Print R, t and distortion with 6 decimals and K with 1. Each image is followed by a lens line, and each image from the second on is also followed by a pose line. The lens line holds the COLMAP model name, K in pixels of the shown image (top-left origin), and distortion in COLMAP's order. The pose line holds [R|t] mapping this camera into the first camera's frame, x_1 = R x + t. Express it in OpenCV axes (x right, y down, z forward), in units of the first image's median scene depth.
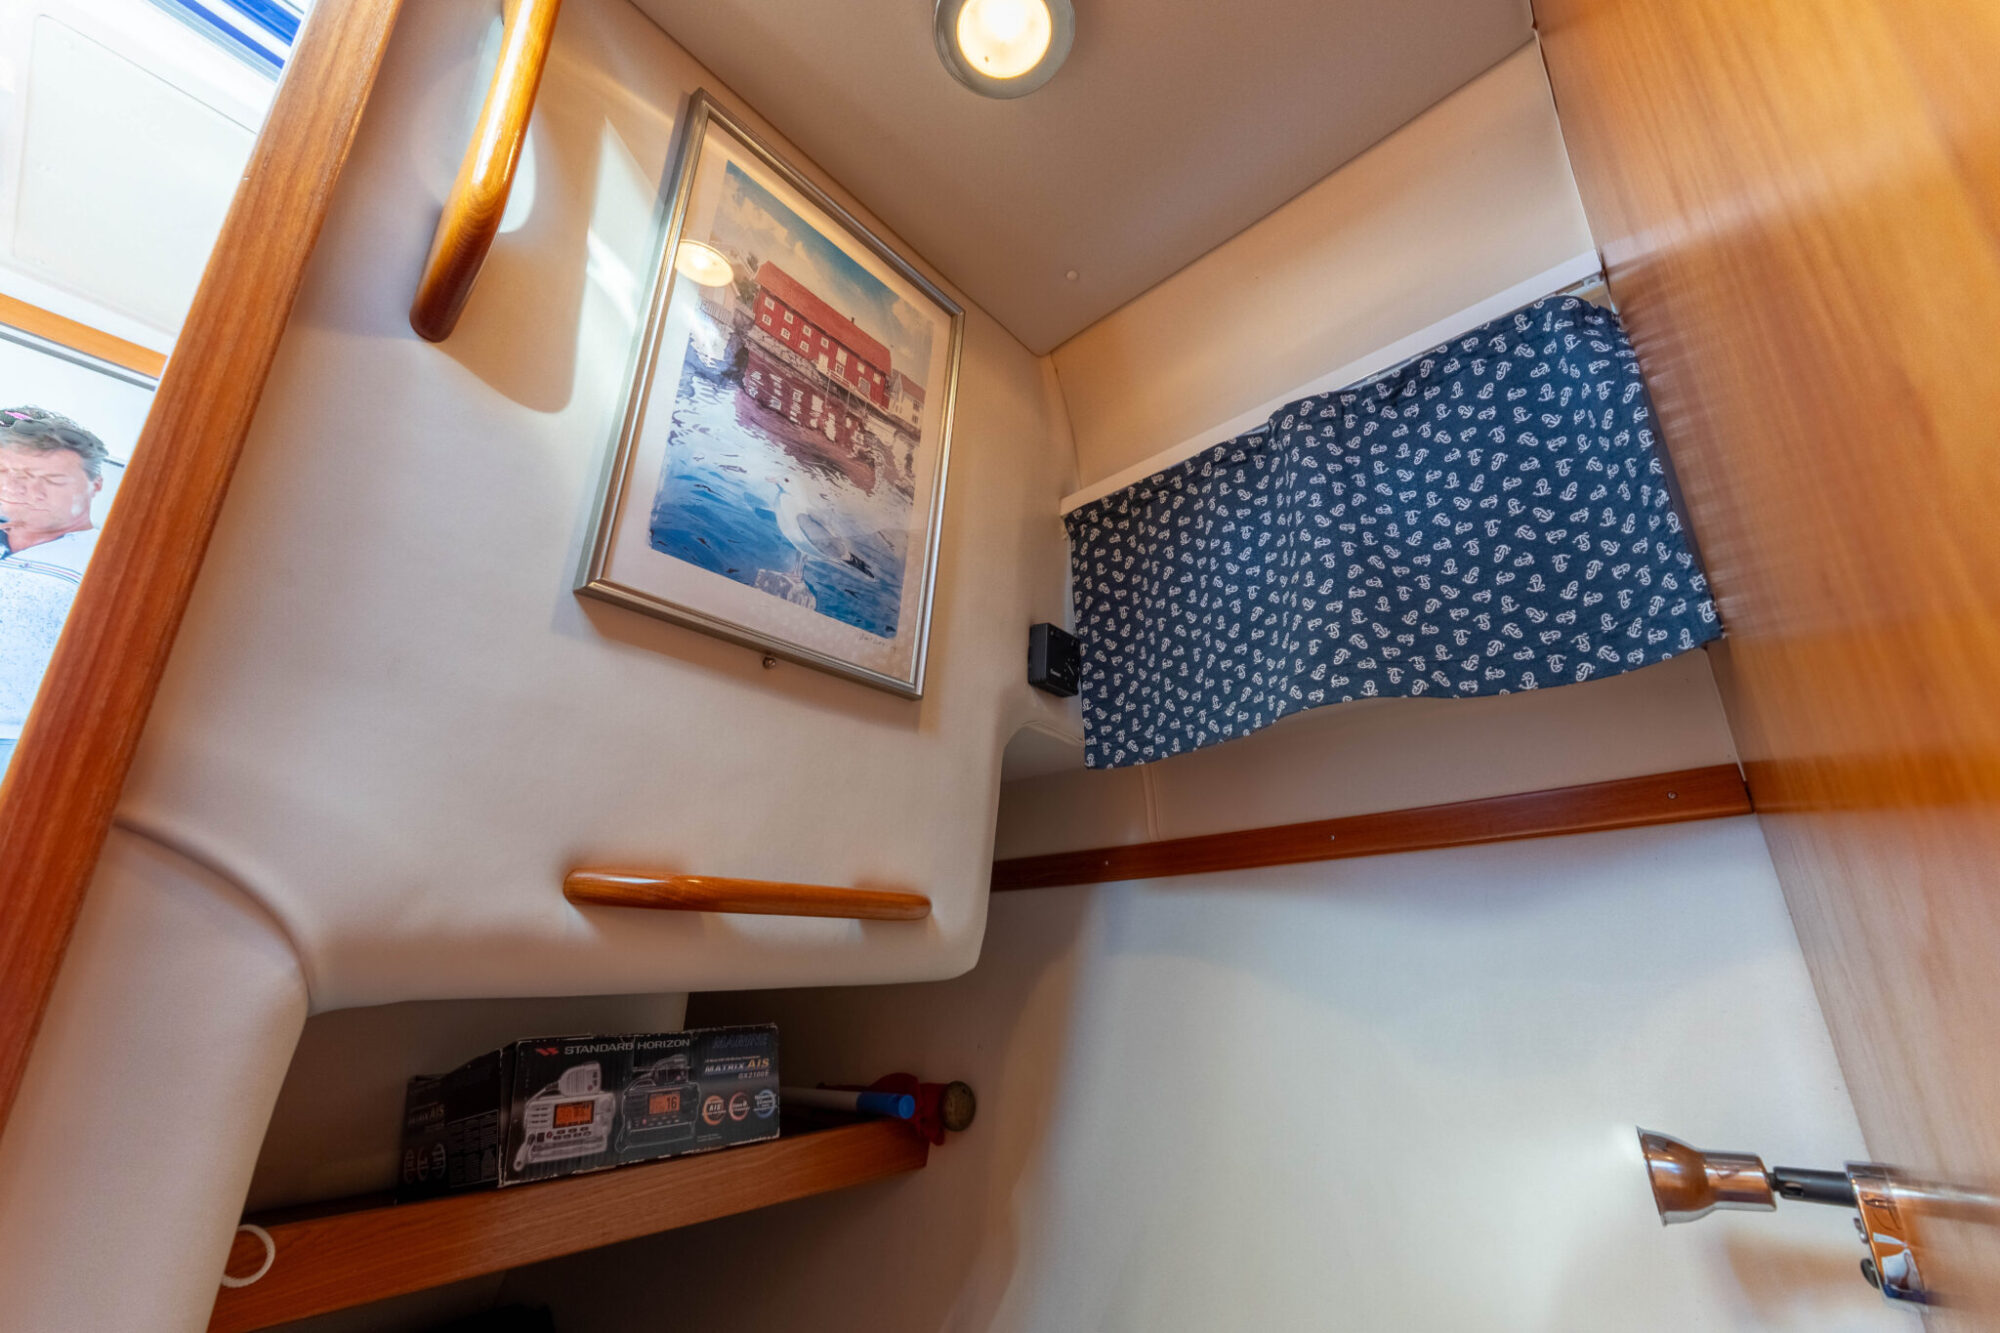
lens RADIAL K [[841.1, 0, 997.9], [0, 841.1, 656.6], [0, 0, 1]] dist [-0.006118, -0.000030]
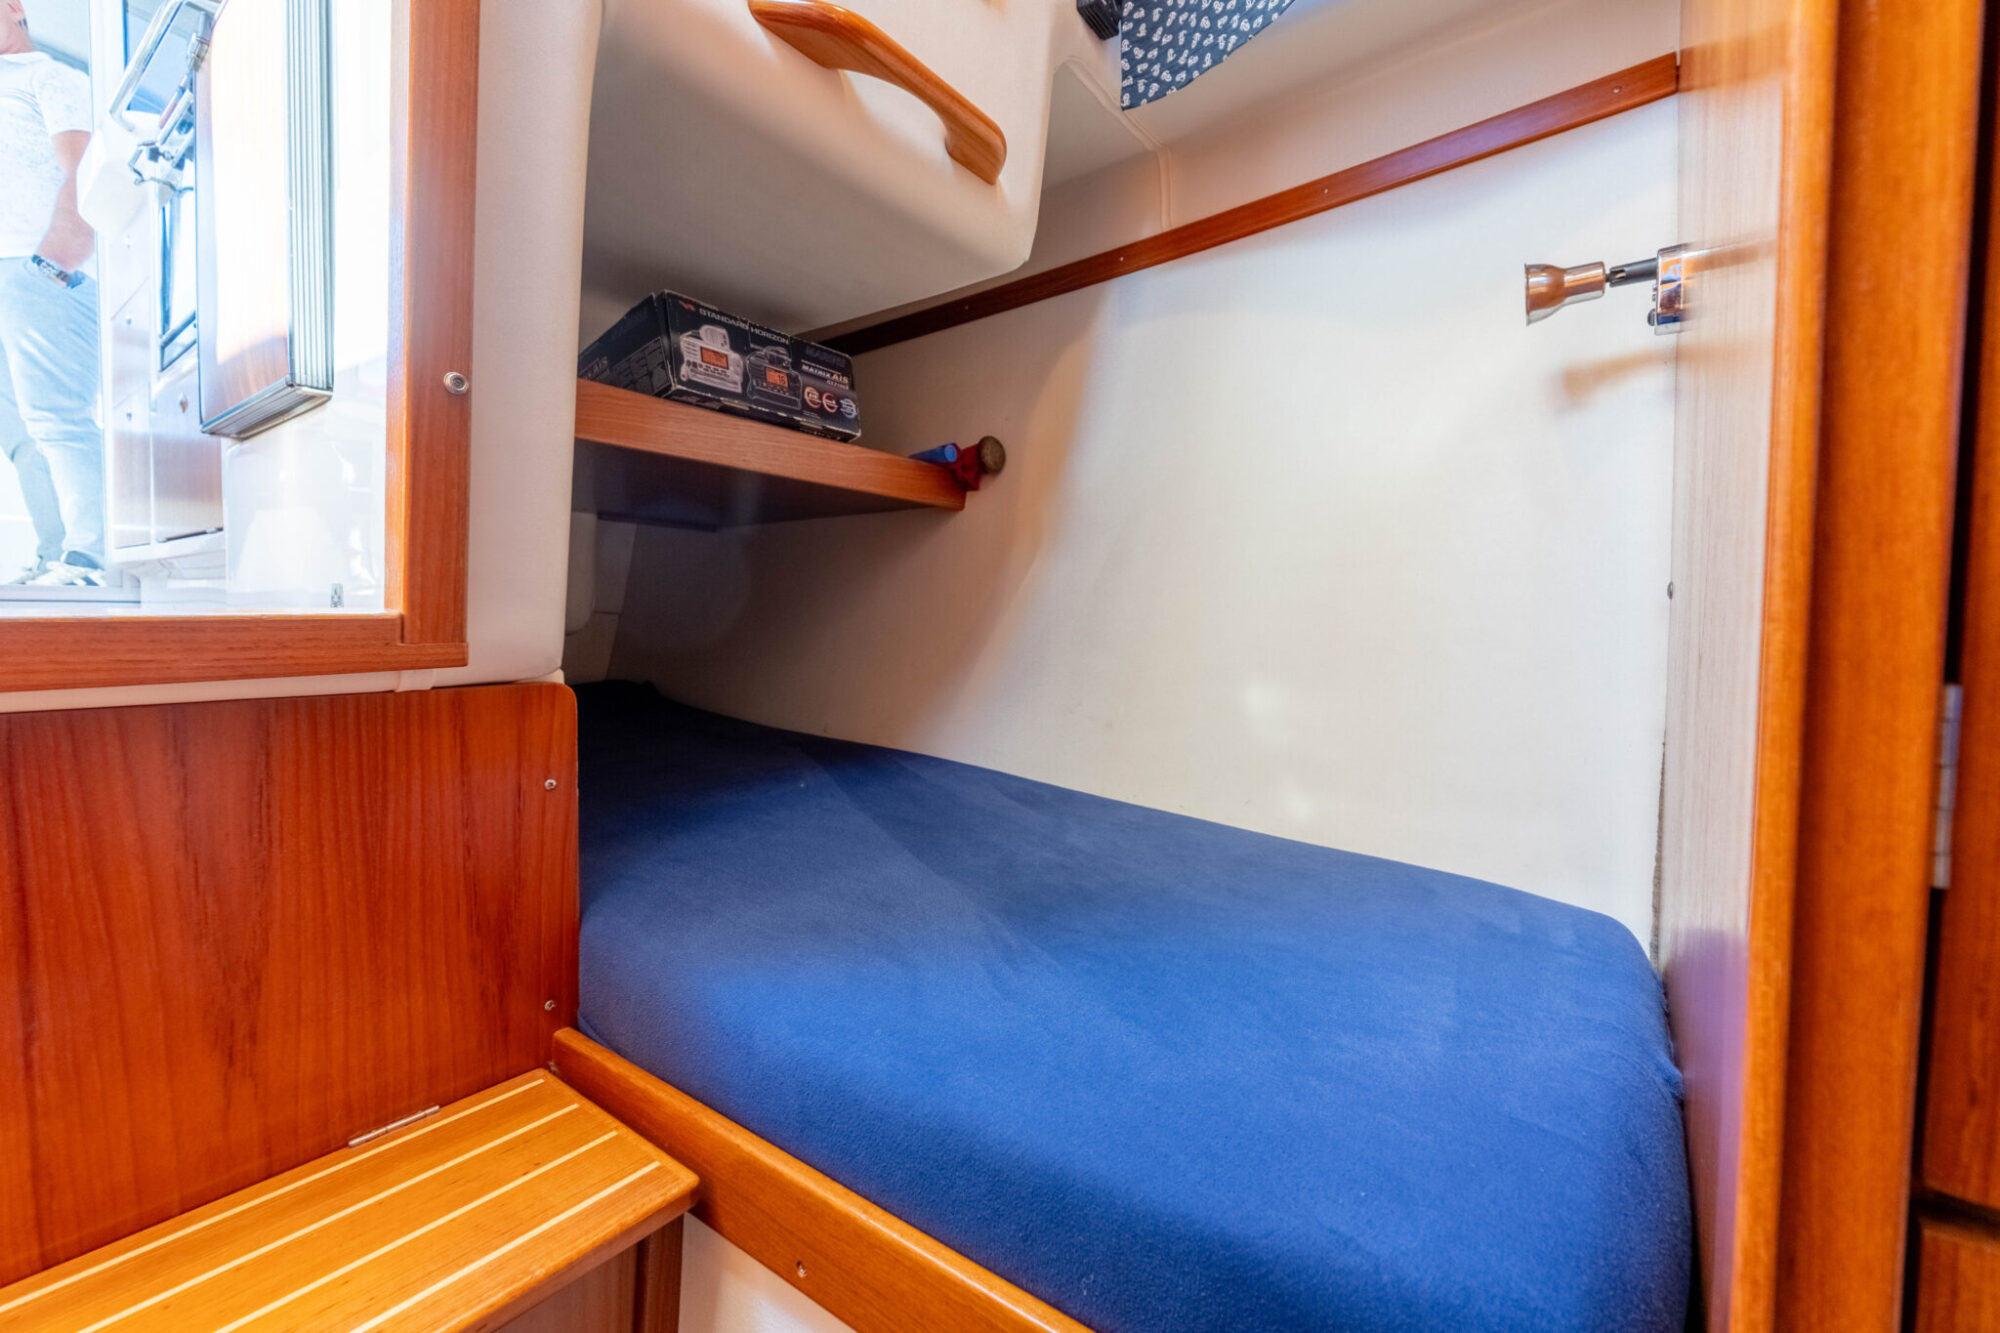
lens RADIAL K [[841.1, 0, 992.1], [0, 841.1, 665.1], [0, 0, 1]] dist [-0.006118, -0.000030]
pose [[0.999028, 0.005958, 0.043665, -0.119322], [-0.021669, 0.929183, 0.368985, 0.435655], [-0.038375, -0.369573, 0.928409, -0.330218]]
